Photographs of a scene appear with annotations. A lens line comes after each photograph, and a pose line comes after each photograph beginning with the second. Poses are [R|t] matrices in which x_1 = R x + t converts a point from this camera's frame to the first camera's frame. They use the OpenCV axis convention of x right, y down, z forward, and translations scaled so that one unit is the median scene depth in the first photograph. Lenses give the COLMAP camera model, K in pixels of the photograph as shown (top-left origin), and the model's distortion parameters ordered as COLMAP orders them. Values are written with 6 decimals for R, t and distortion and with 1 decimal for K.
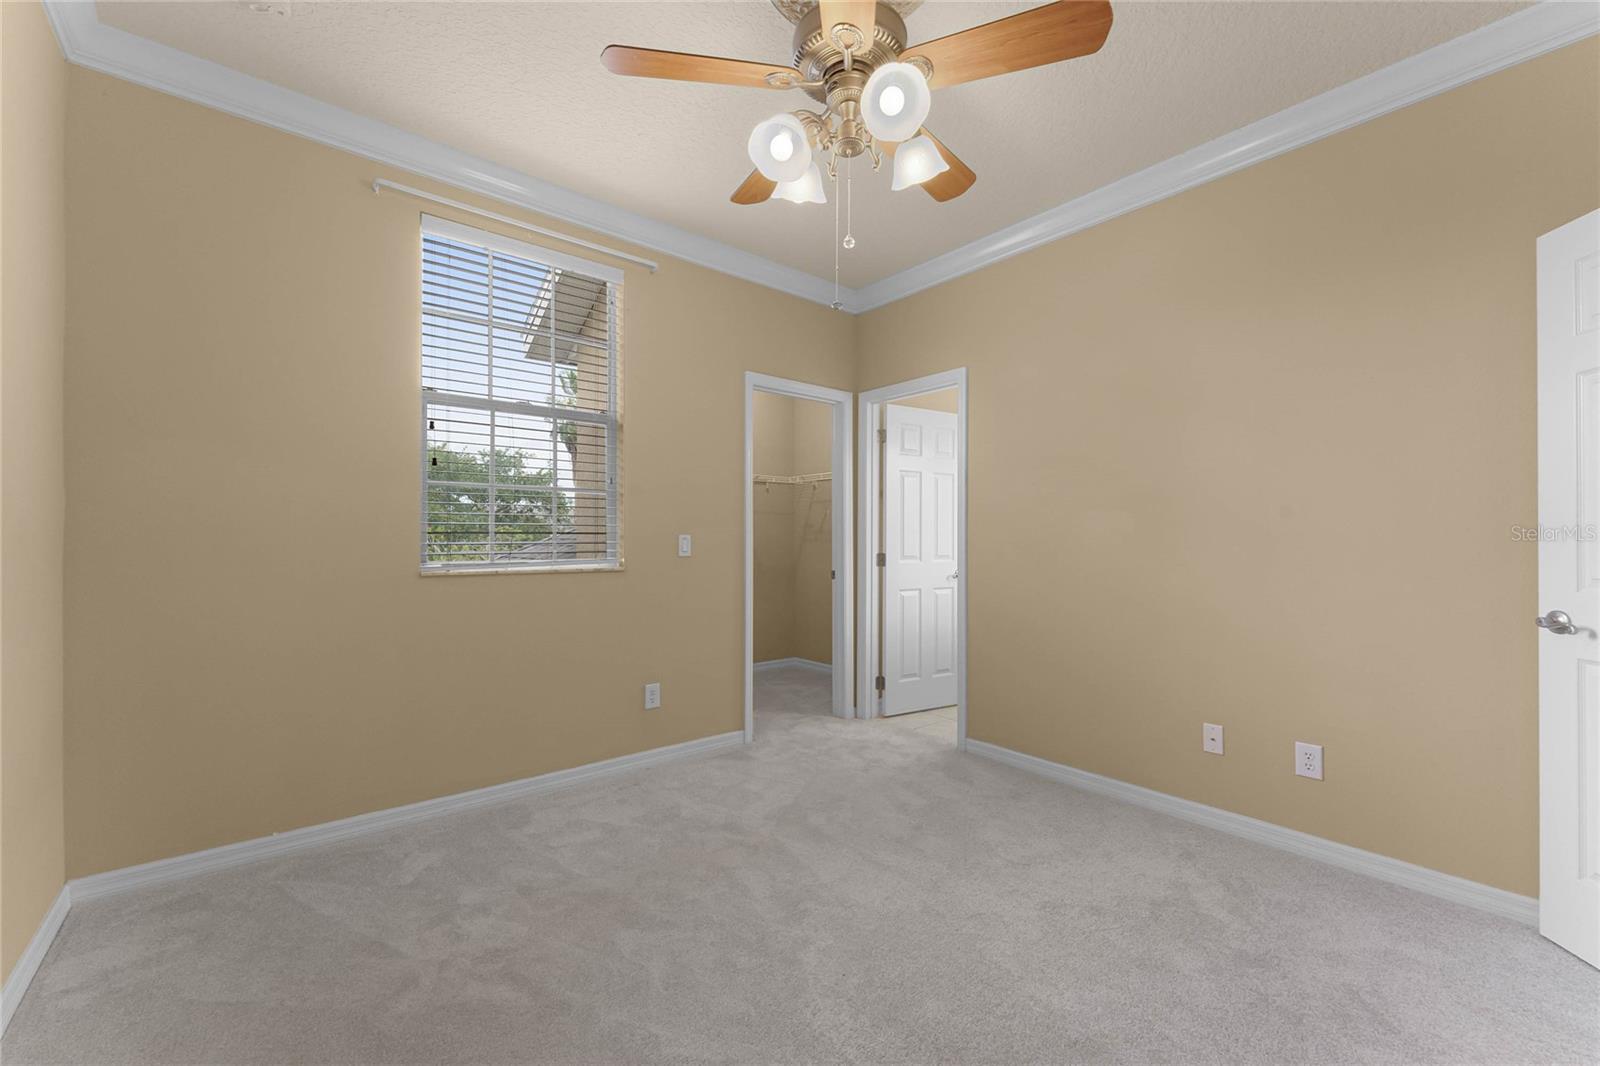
lens RADIAL K [[654.6, 0, 800.7], [0, 654.6, 539.2], [0, 0, 1]] dist [0.000244, 0.000073]
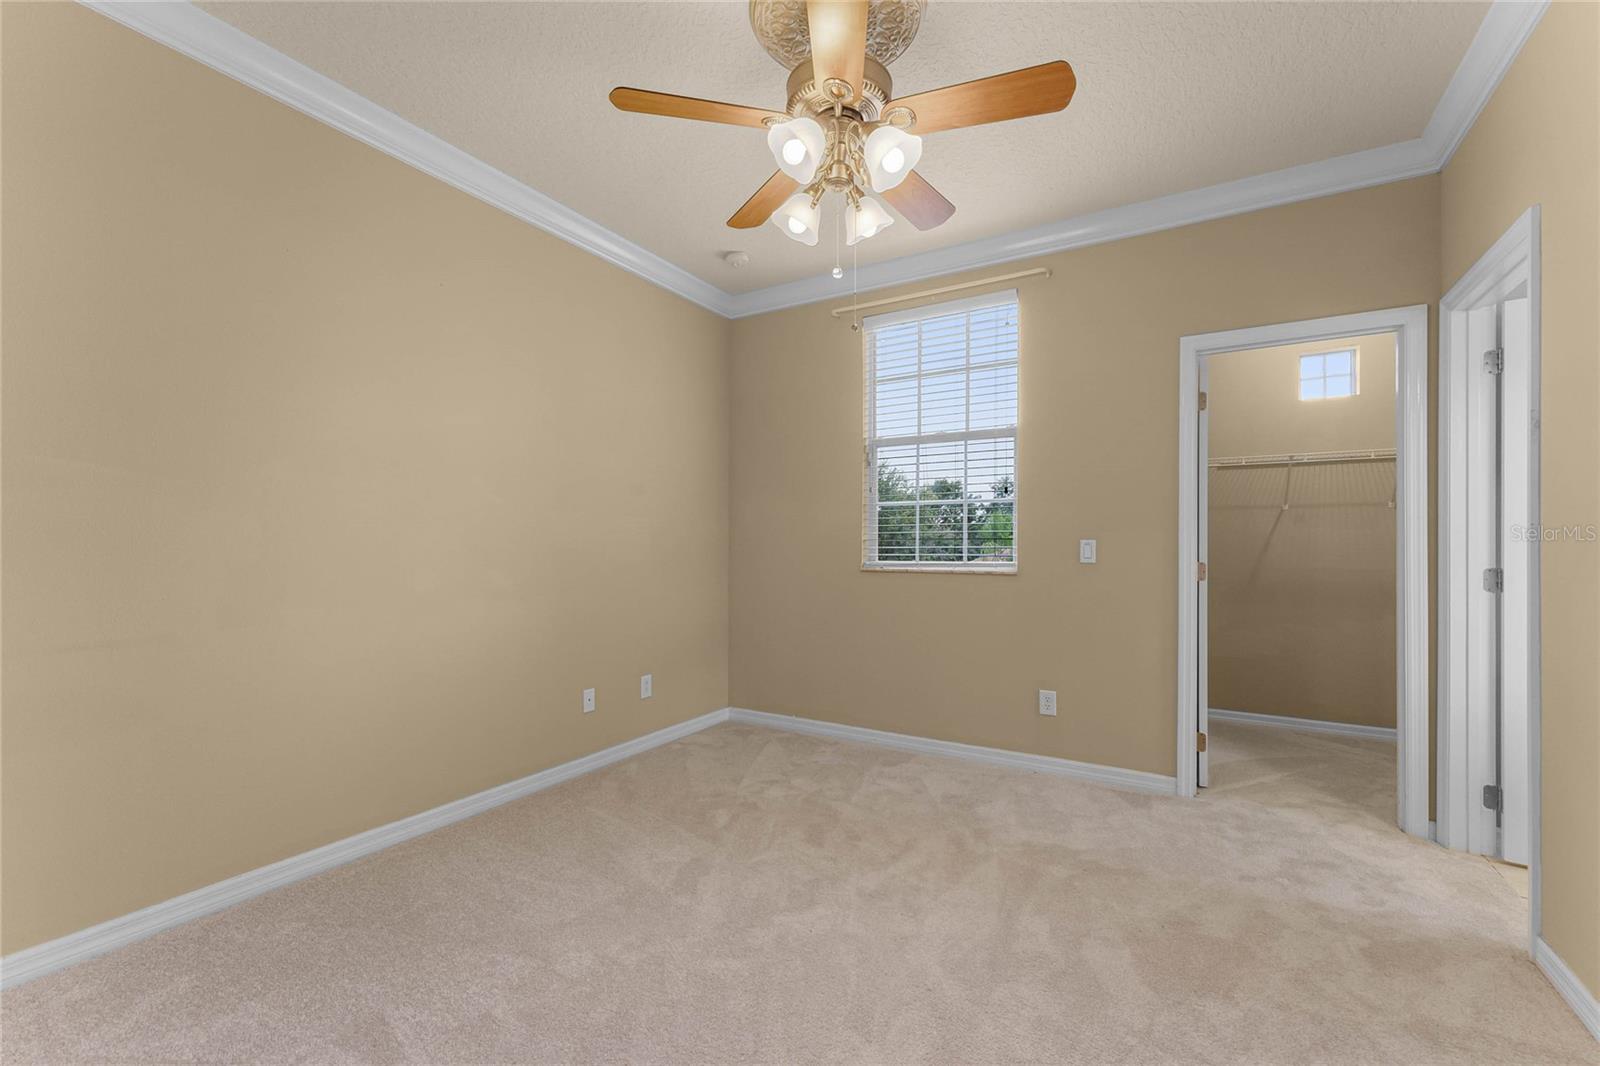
lens RADIAL K [[655.6, 0, 800.8], [0, 655.6, 543.4], [0, 0, 1]] dist [0.000673, 0.000051]
pose [[0.331738, -0.002286, -0.943369, 0.583107], [0.002123, 0.999996, -0.001677, -0.001005], [0.943369, -0.001447, 0.331741, 0.314703]]
